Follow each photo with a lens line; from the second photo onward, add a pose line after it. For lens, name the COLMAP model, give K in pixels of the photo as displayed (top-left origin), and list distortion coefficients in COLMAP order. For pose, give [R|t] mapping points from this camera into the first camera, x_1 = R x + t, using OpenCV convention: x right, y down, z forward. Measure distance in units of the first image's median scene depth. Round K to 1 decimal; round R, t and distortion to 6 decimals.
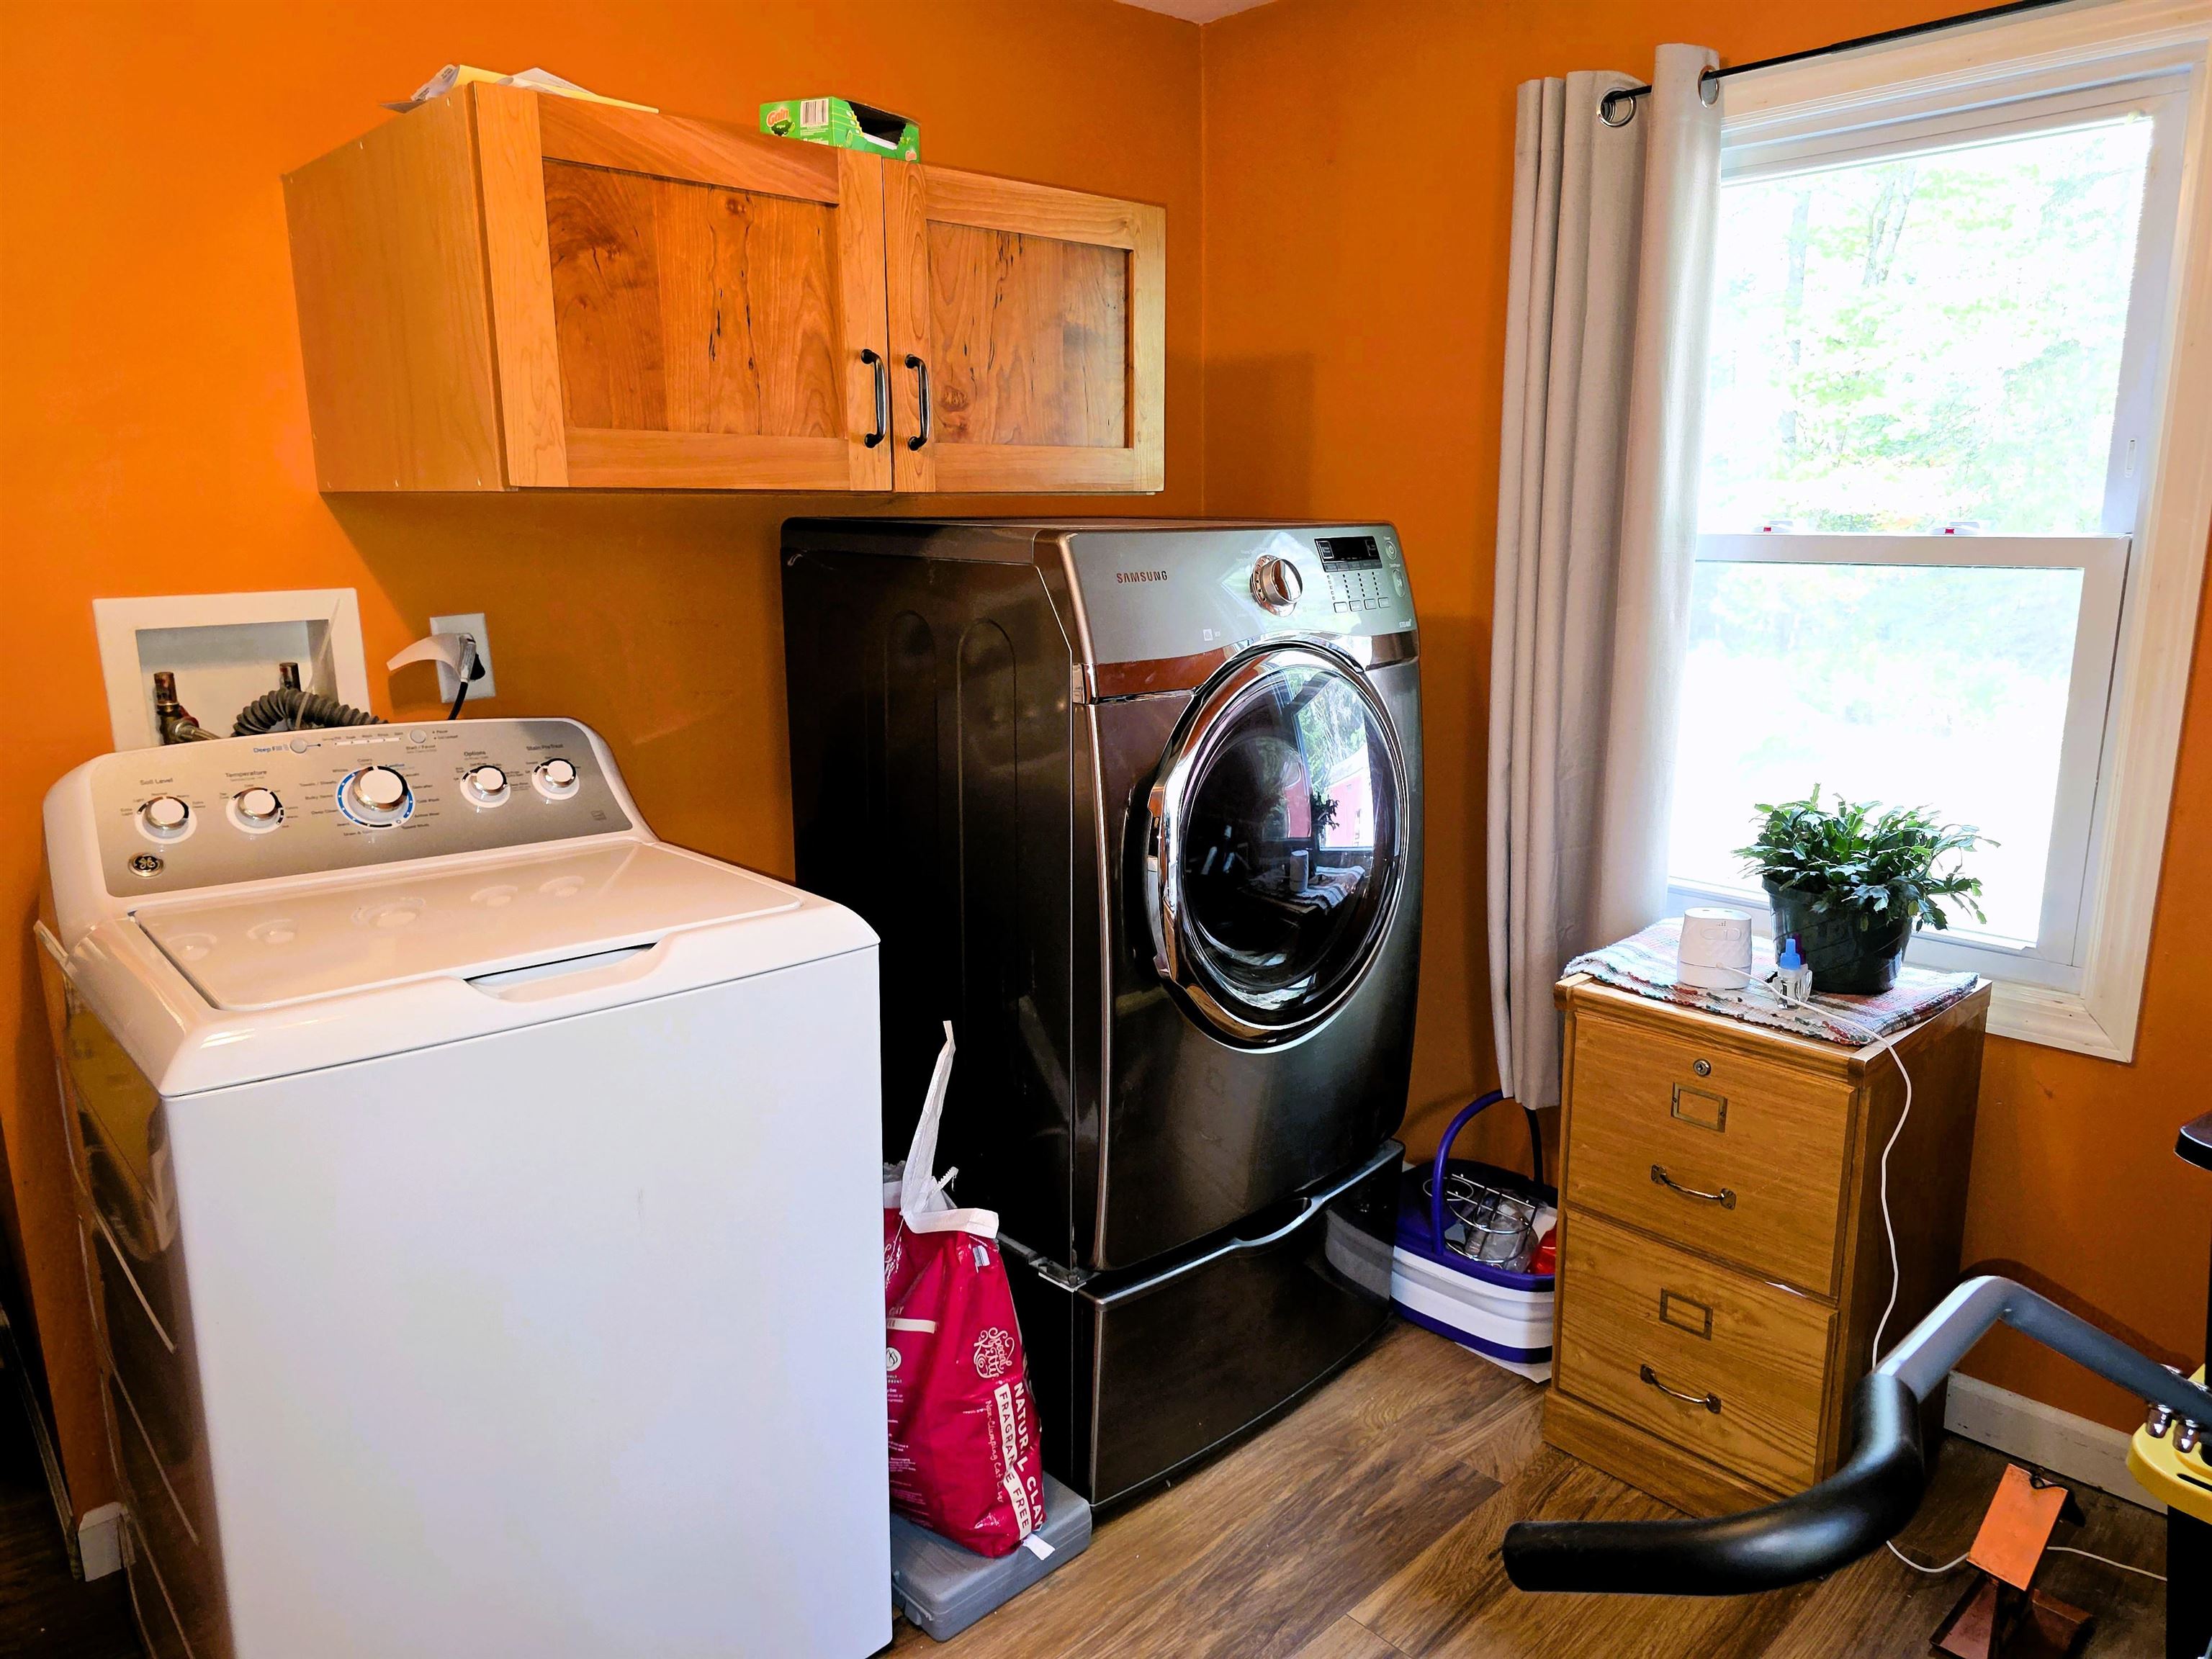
lens RADIAL K [[1483.9, 0, 1108.4], [0, 1483.9, 811.4], [0, 0, 1]] dist [0.000416, -0.001643]
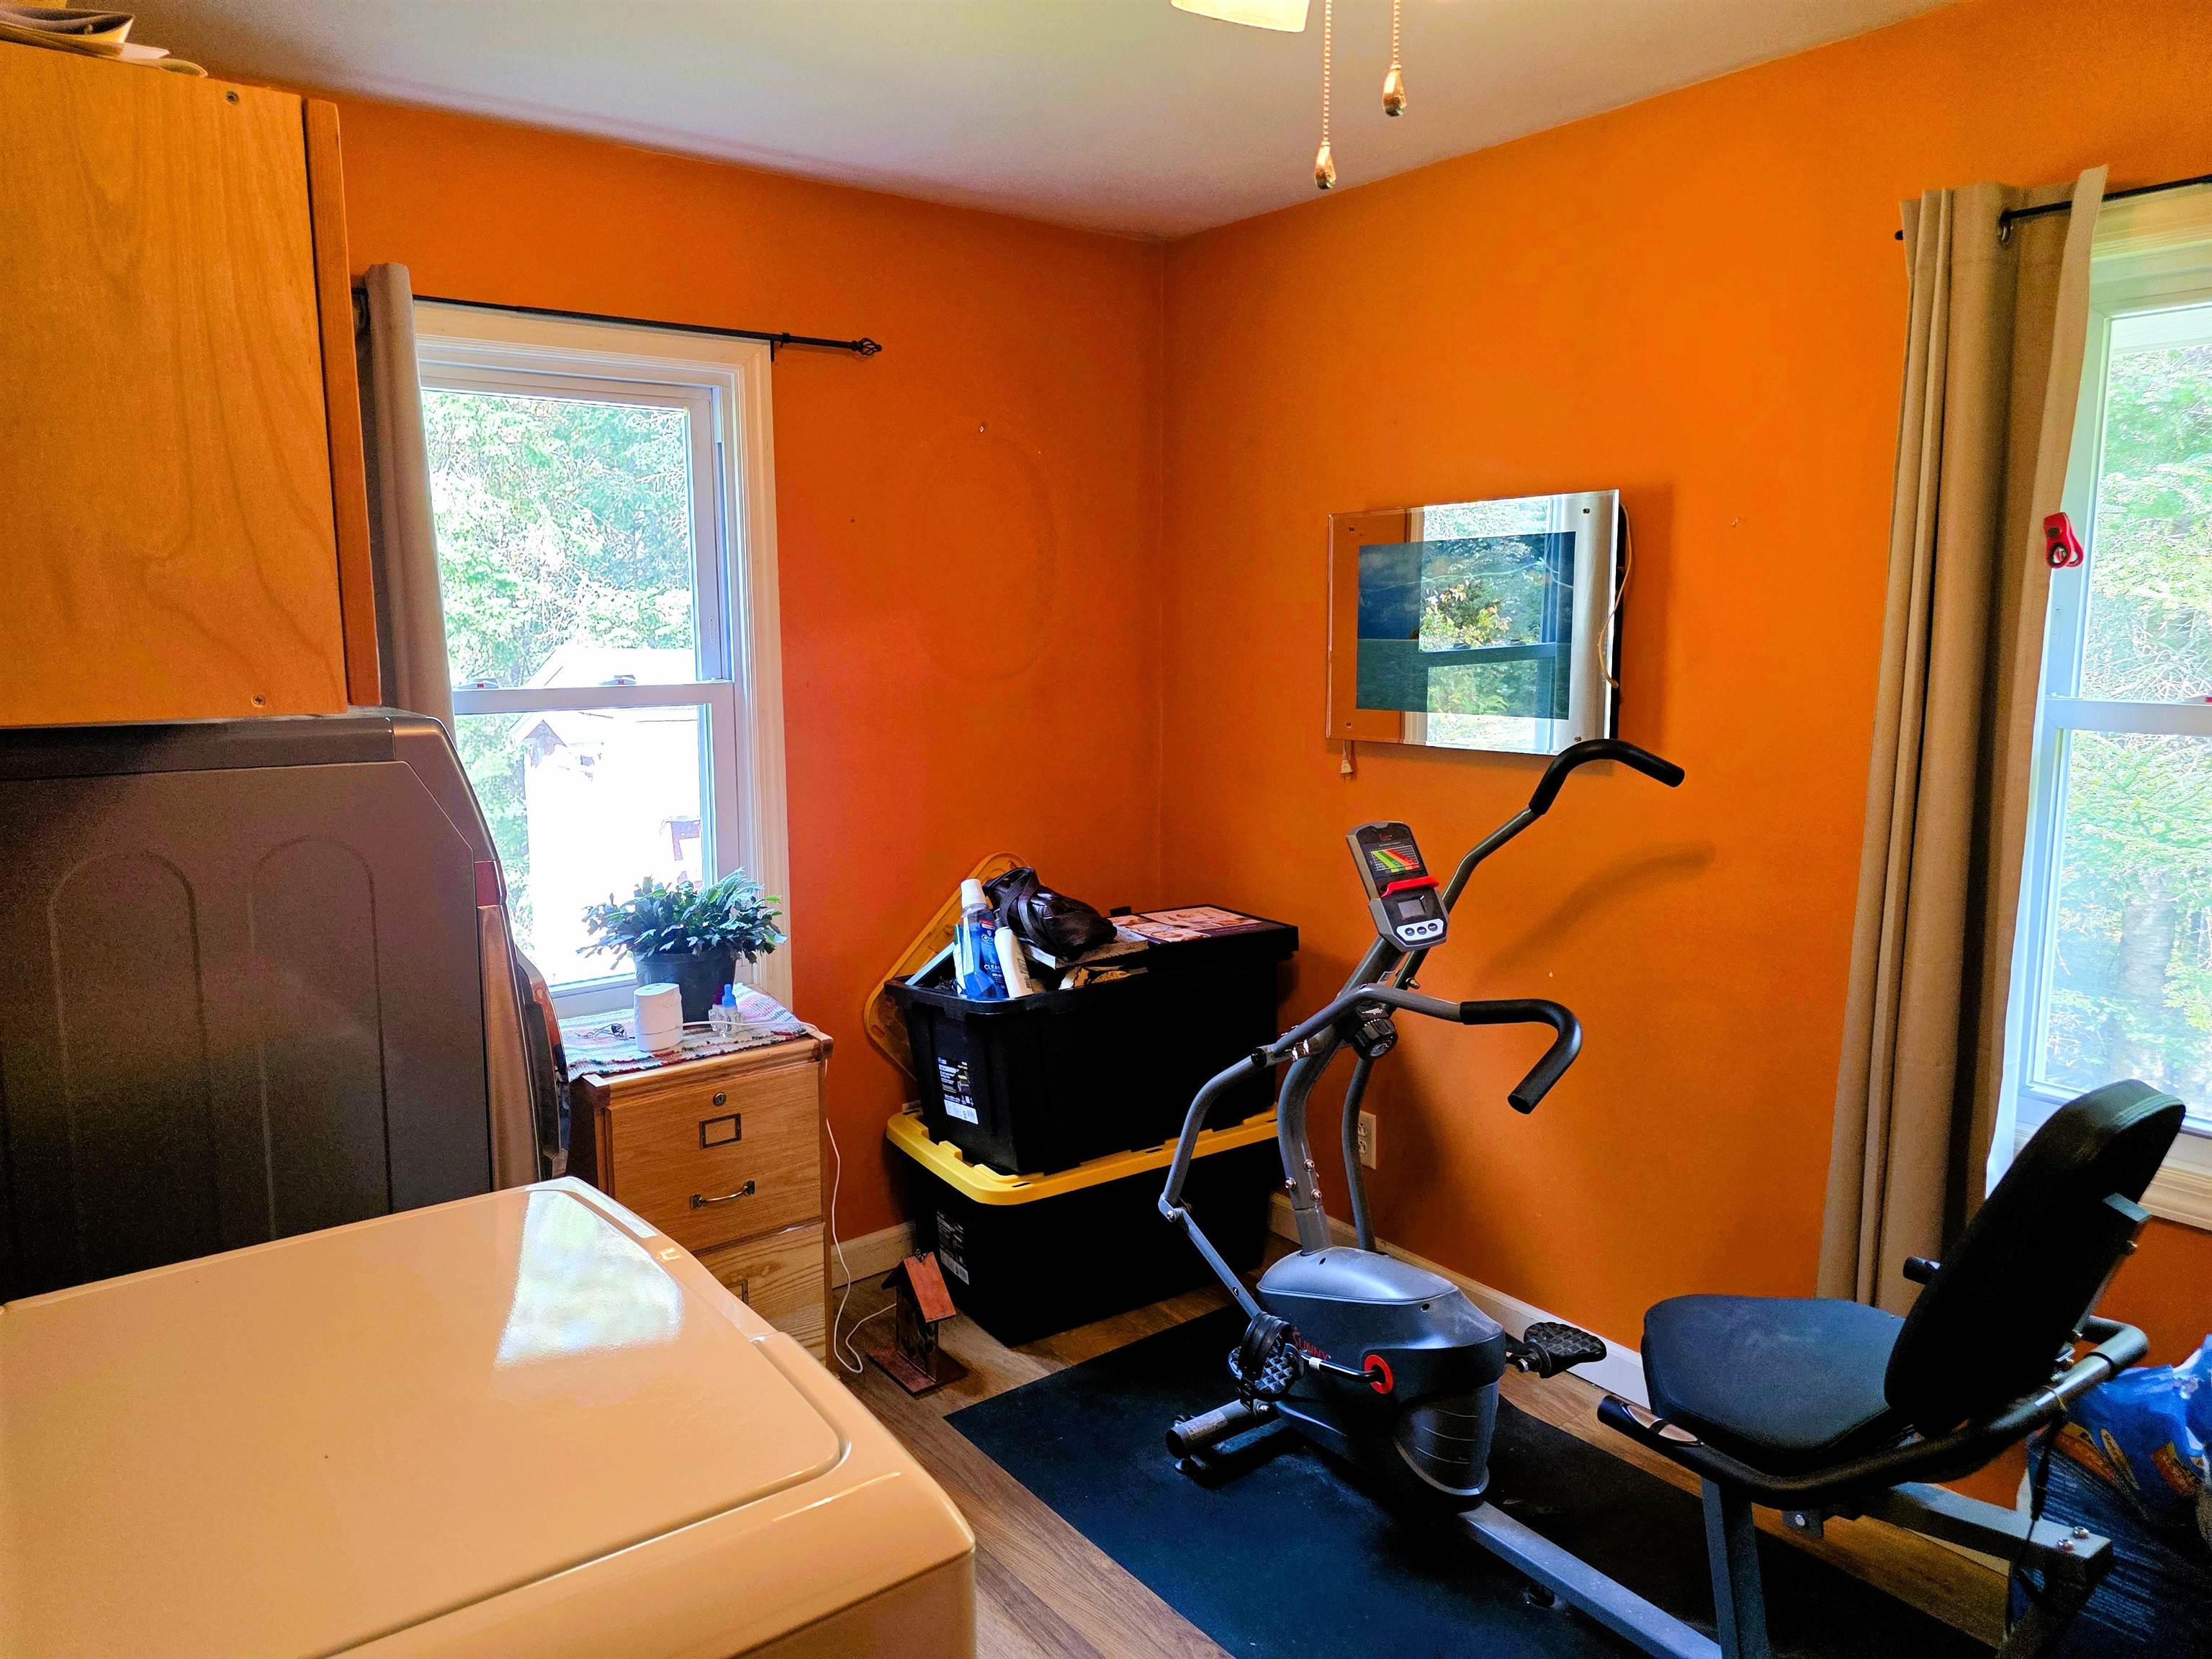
lens RADIAL K [[1483.9, 0, 1107.5], [0, 1483.9, 833.3], [0, 0, 1]] dist [0.000416, -0.001643]
pose [[0.098419, -0.142534, 0.984885, -0.775440], [0.210592, 0.970258, 0.119372, -0.129086], [-0.972607, 0.195660, 0.125508, 0.451899]]
